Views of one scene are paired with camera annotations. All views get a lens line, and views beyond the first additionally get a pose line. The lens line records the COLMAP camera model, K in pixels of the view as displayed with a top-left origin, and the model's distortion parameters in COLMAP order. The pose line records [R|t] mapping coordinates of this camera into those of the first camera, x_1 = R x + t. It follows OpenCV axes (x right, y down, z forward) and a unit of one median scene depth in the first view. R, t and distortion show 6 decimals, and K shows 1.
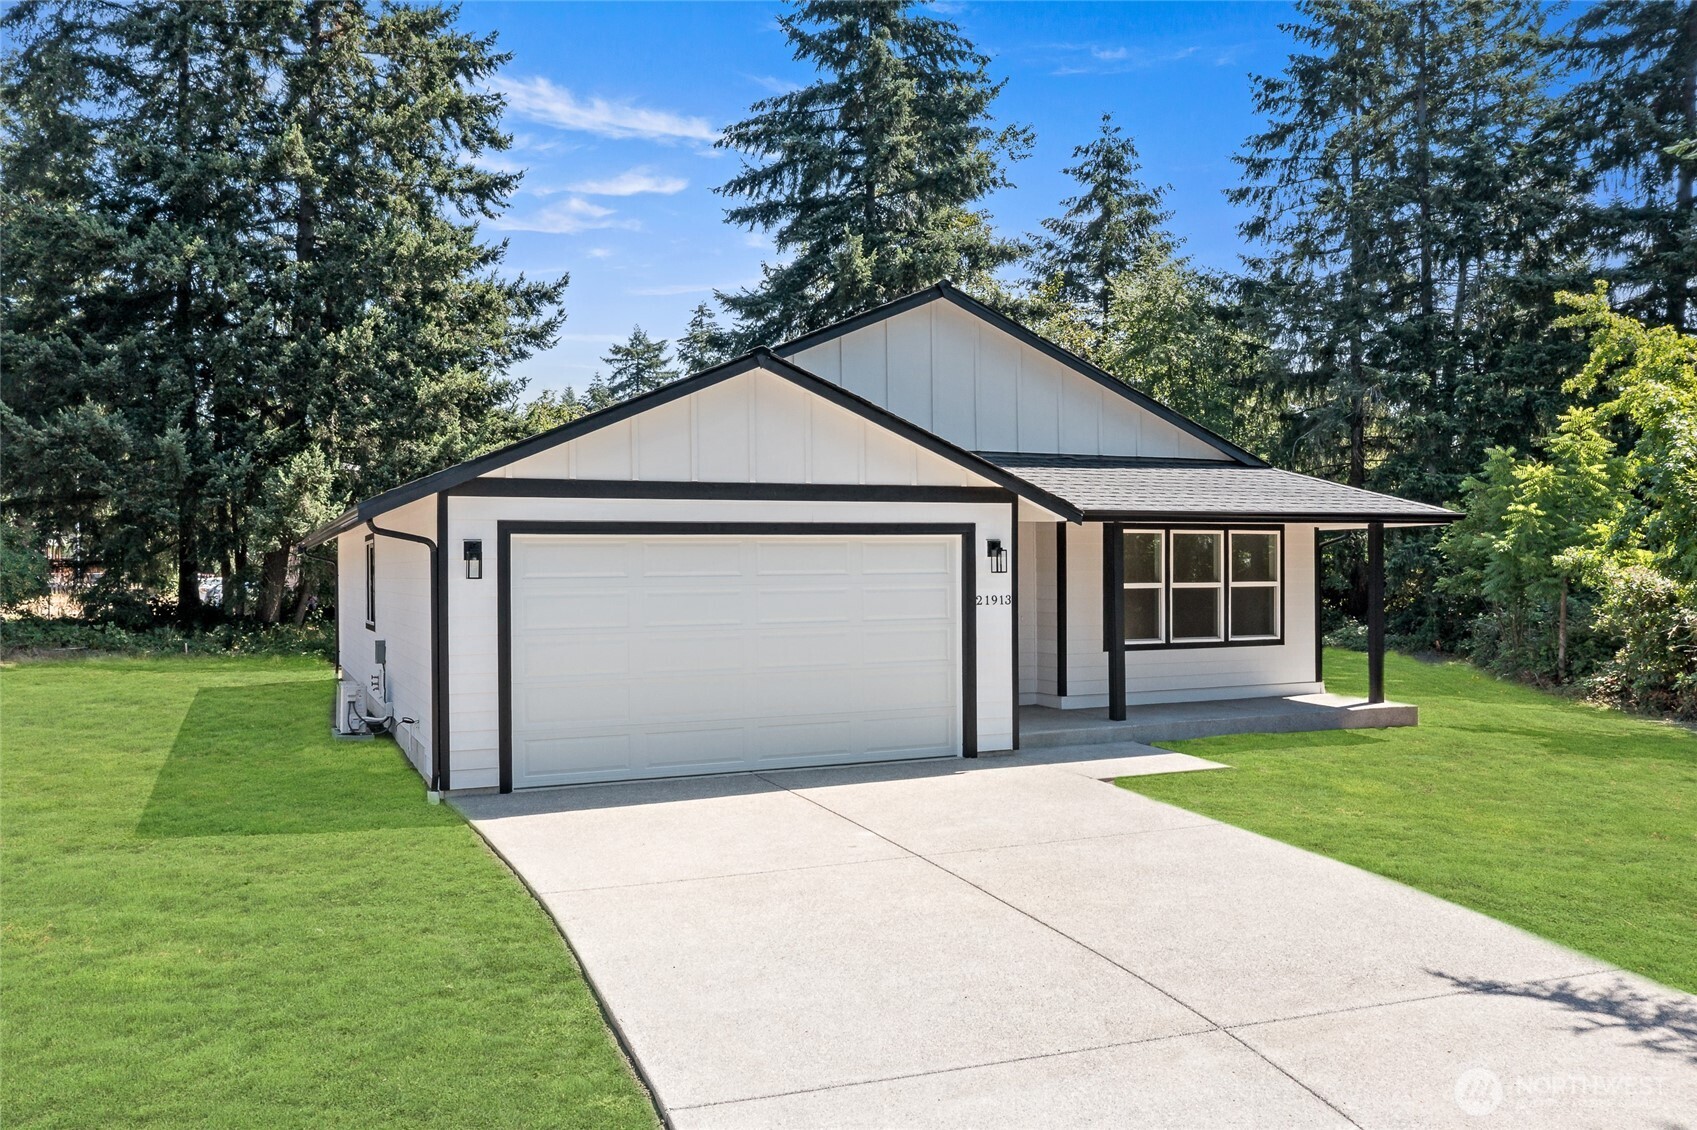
lens RADIAL K [[1344.0, 0, 850.6], [0, 1344.0, 567.2], [0, 0, 1]] dist [-0.021484, 0.004825]
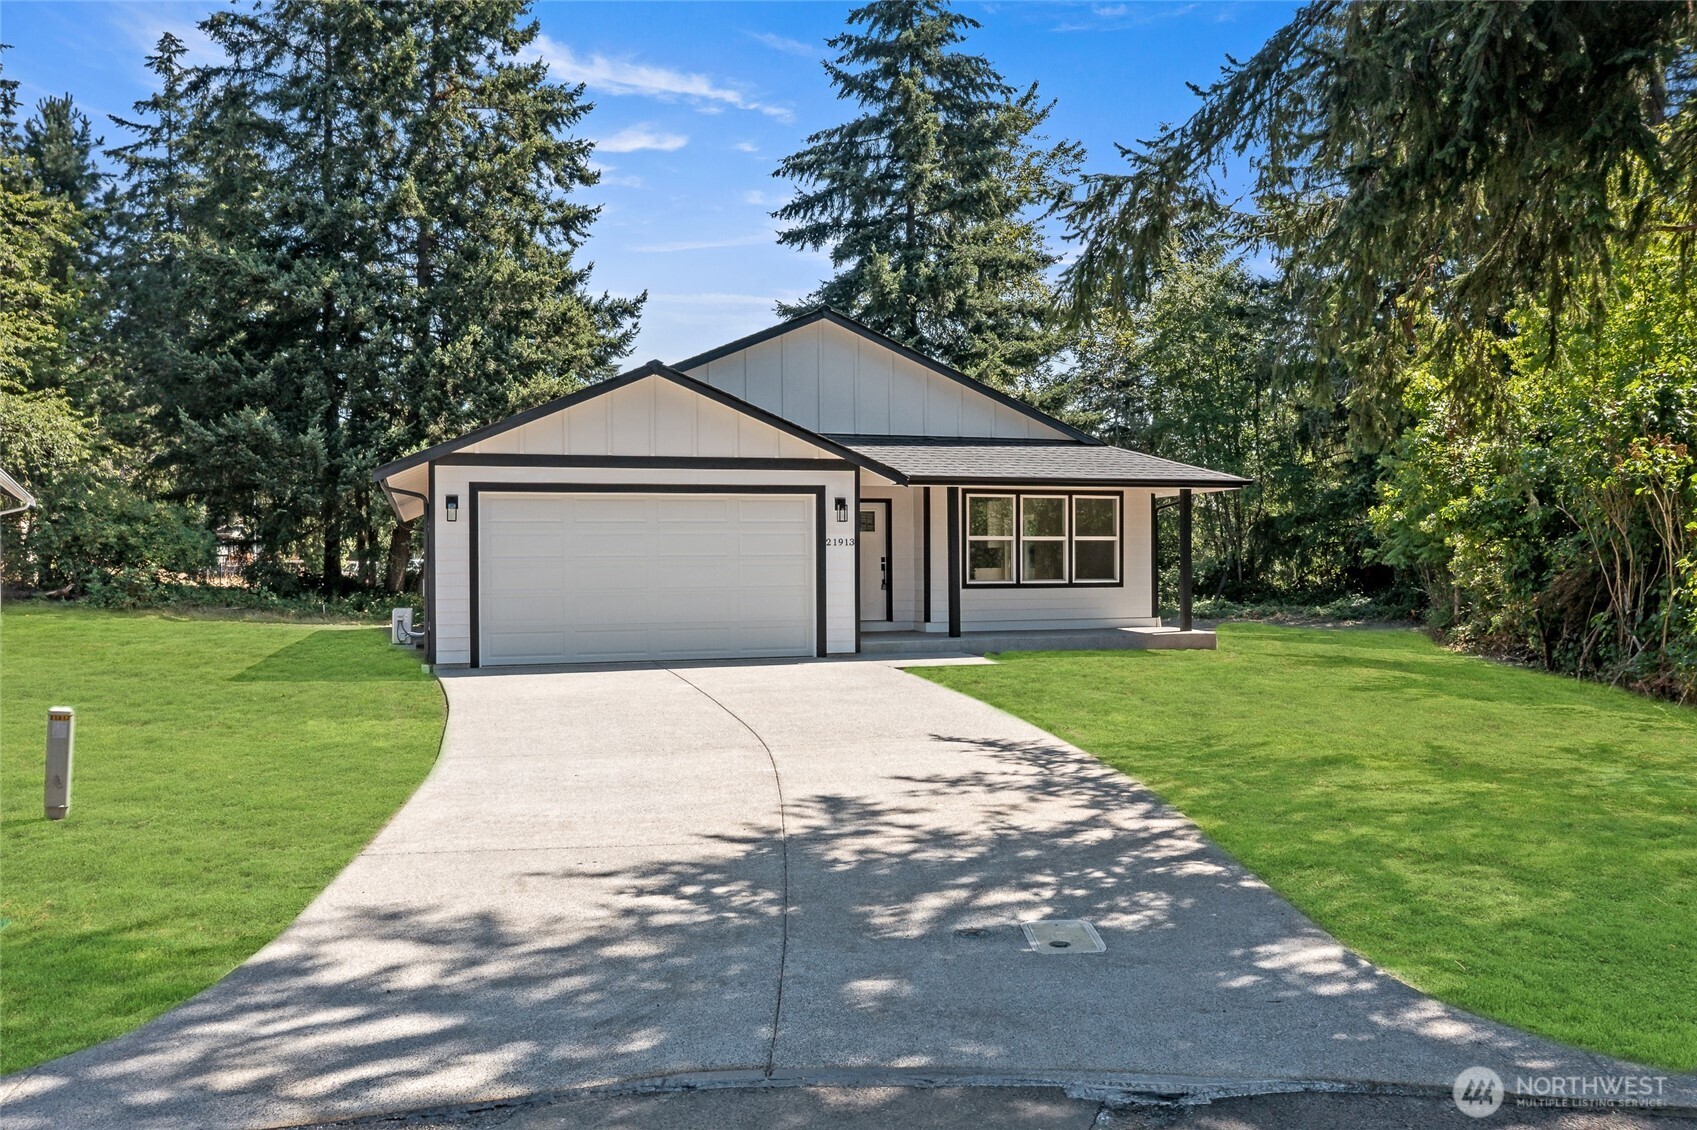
lens RADIAL K [[1344.0, 0, 853.7], [0, 1344.0, 569.8], [0, 0, 1]] dist [-0.021484, 0.004825]
pose [[0.993303, 0.000291, -0.115541, 0.117329], [0.000013, 0.999997, 0.002634, 0.020670], [0.115541, -0.002618, 0.993299, -0.147645]]
